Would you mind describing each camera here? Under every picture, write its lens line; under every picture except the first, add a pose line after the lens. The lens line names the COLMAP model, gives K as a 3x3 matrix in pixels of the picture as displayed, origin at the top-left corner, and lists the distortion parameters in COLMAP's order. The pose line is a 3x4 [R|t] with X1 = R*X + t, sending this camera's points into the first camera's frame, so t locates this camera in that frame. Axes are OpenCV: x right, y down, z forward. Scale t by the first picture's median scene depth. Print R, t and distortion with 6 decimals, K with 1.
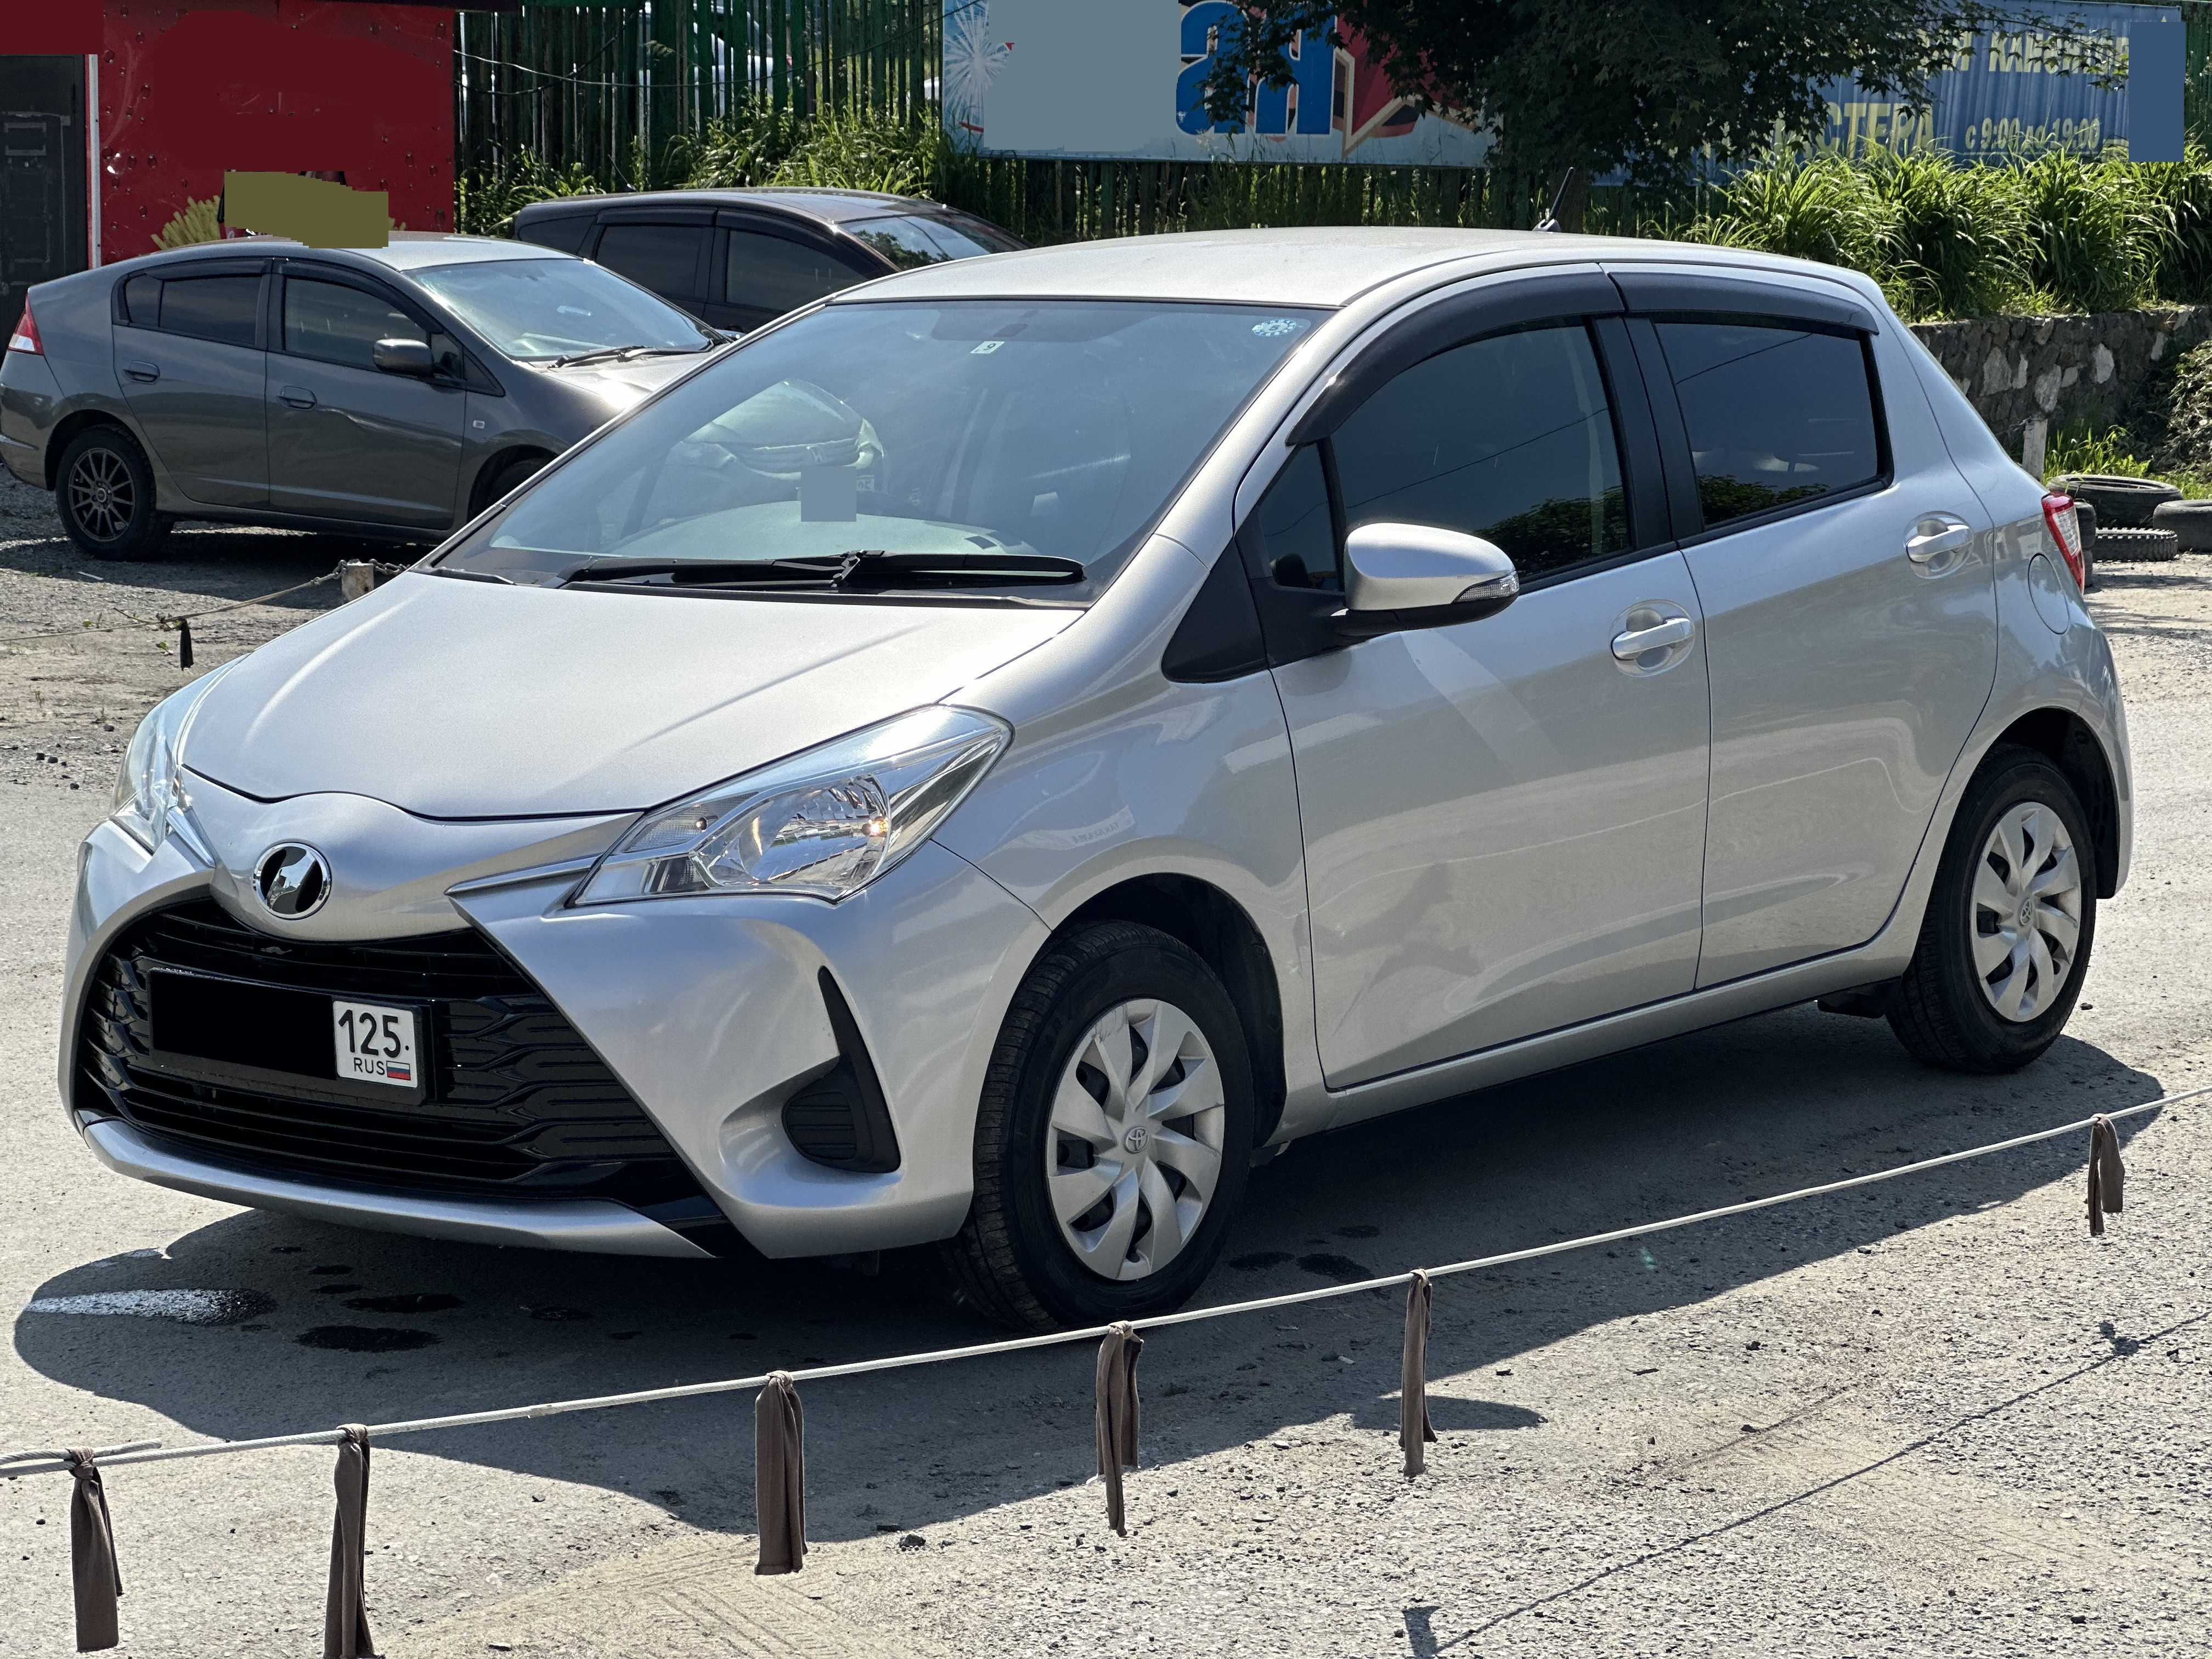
lens RADIAL K [[5024.1, 0, 1106.0], [0, 5024.1, 829.5], [0, 0, 1]] dist [-0.014307, 0.533189]
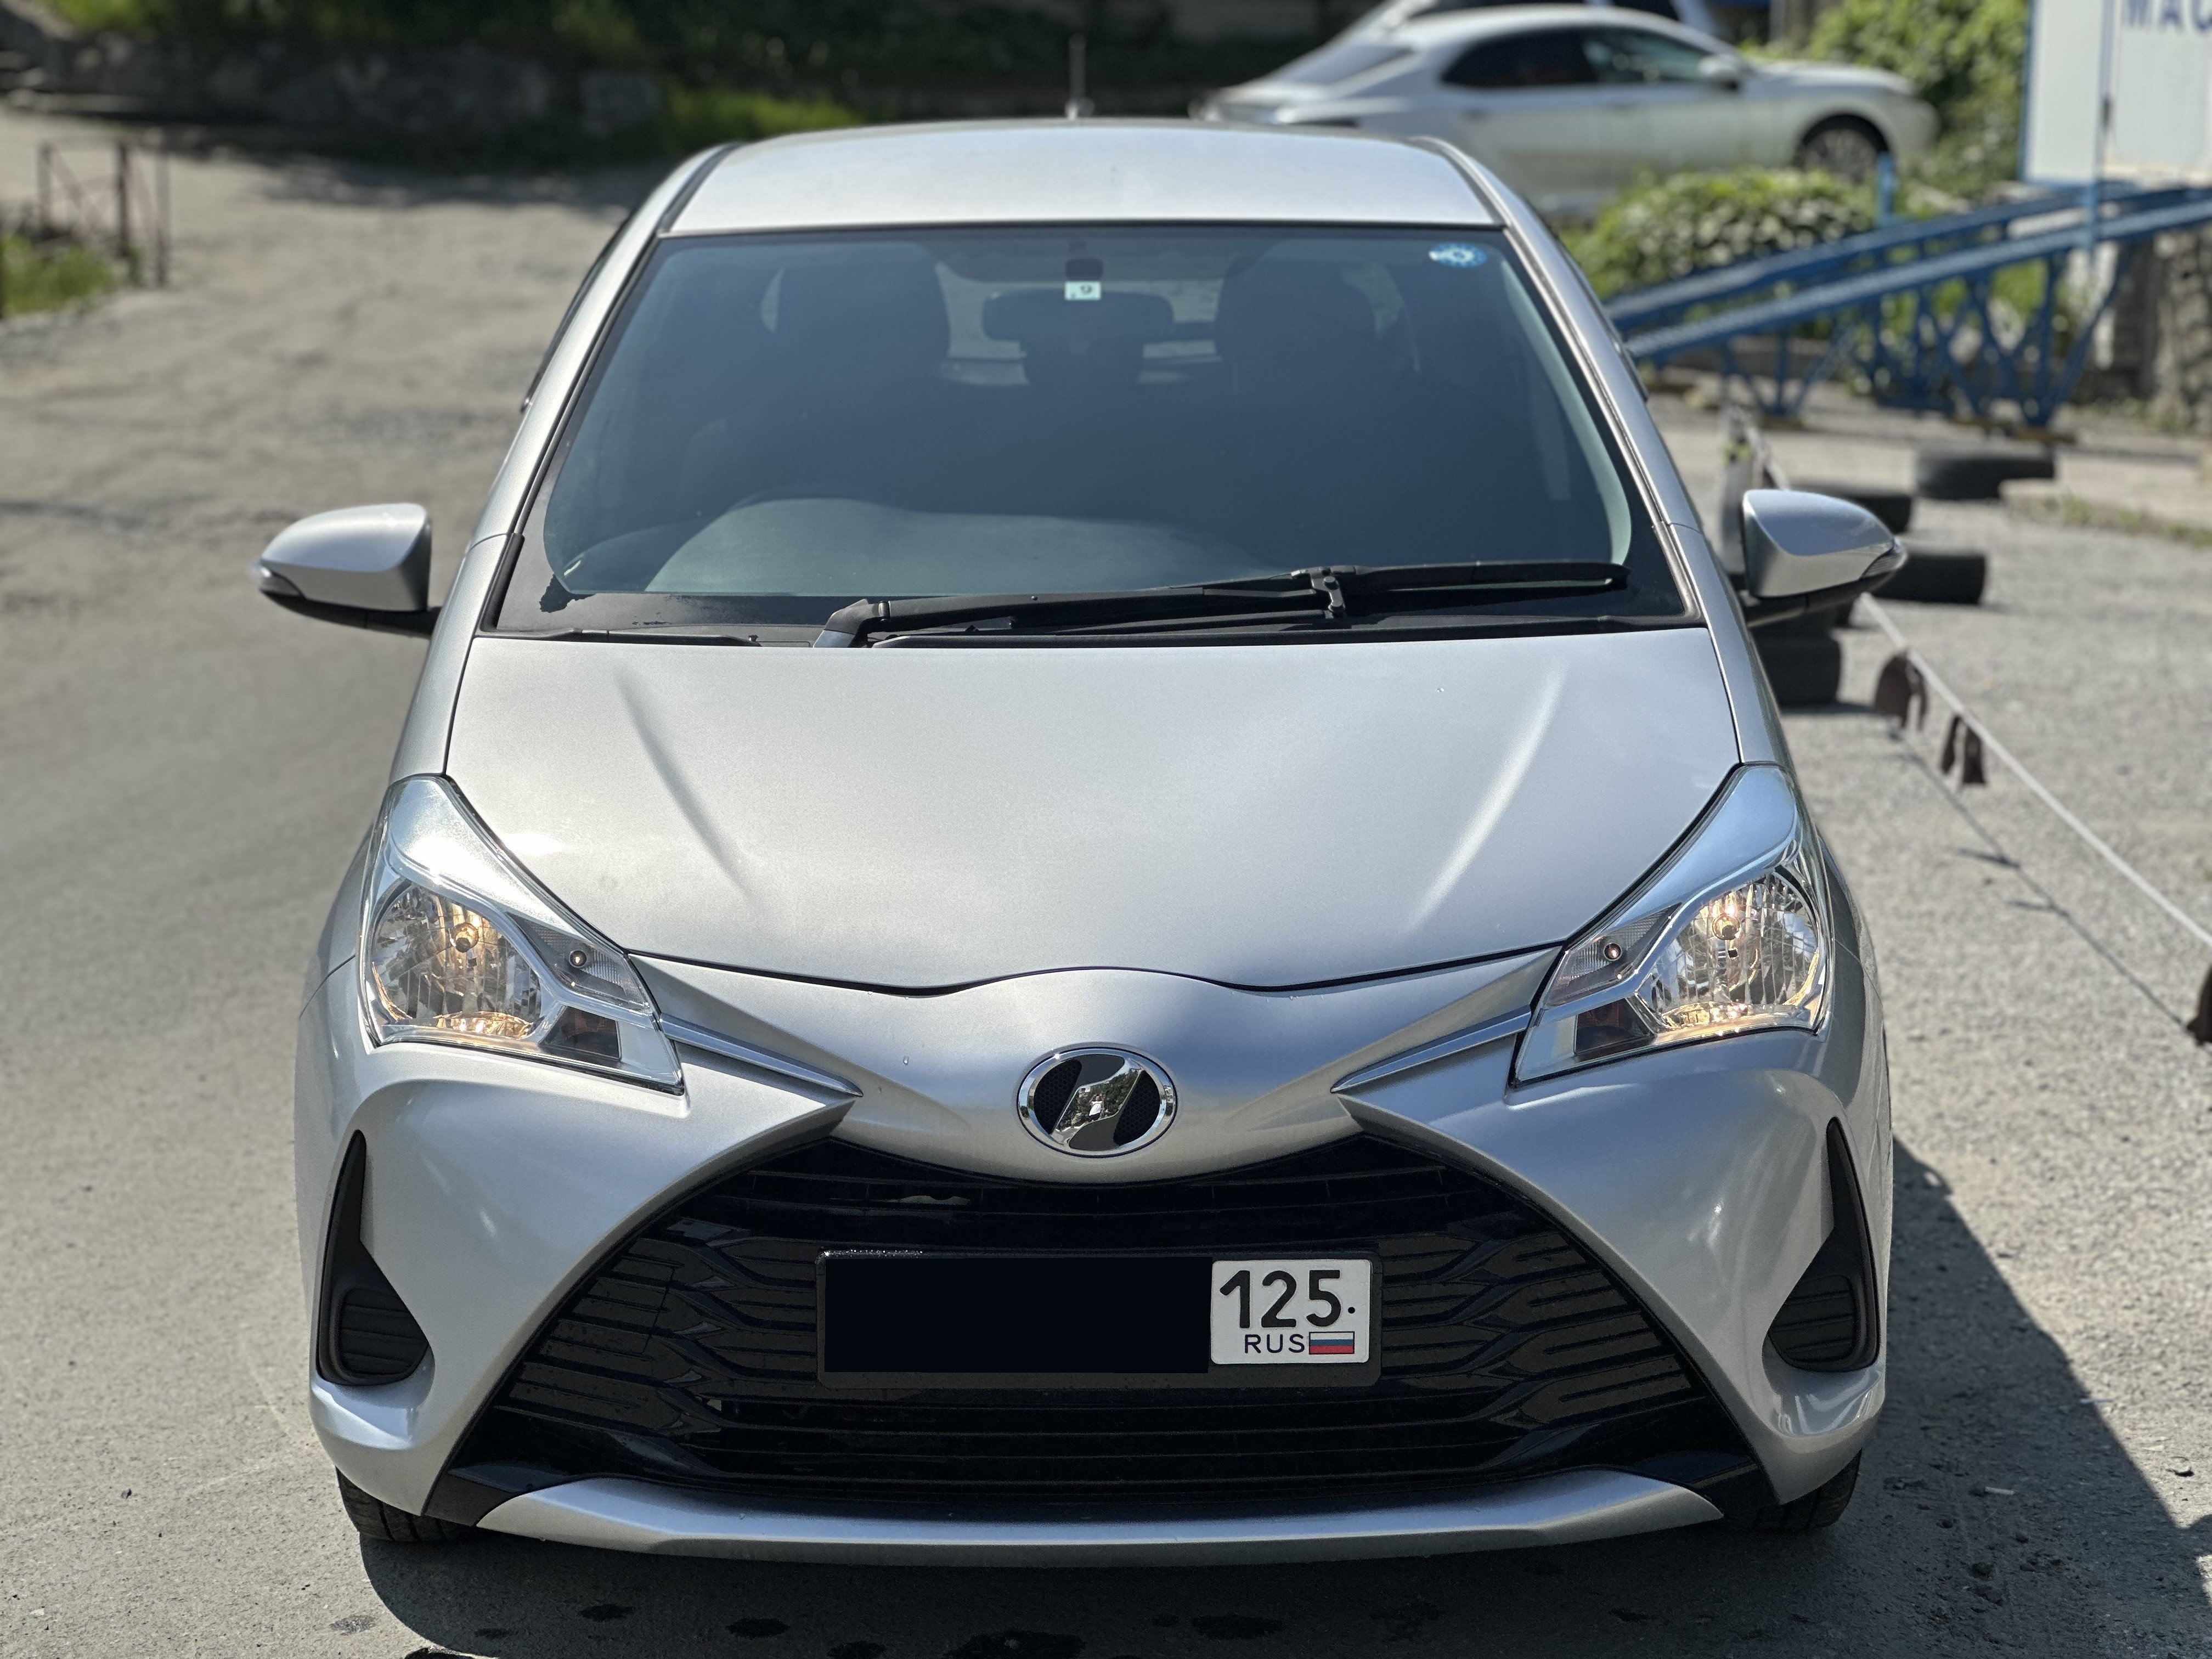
lens RADIAL K [[5024.1, 0, 1106.0], [0, 5024.1, 829.5], [0, 0, 1]] dist [-0.014307, 0.533189]
pose [[0.786779, -0.109356, 0.607470, -0.595652], [0.086024, 0.994002, 0.067524, -0.076841], [-0.611211, -0.000870, 0.791468, 0.445989]]
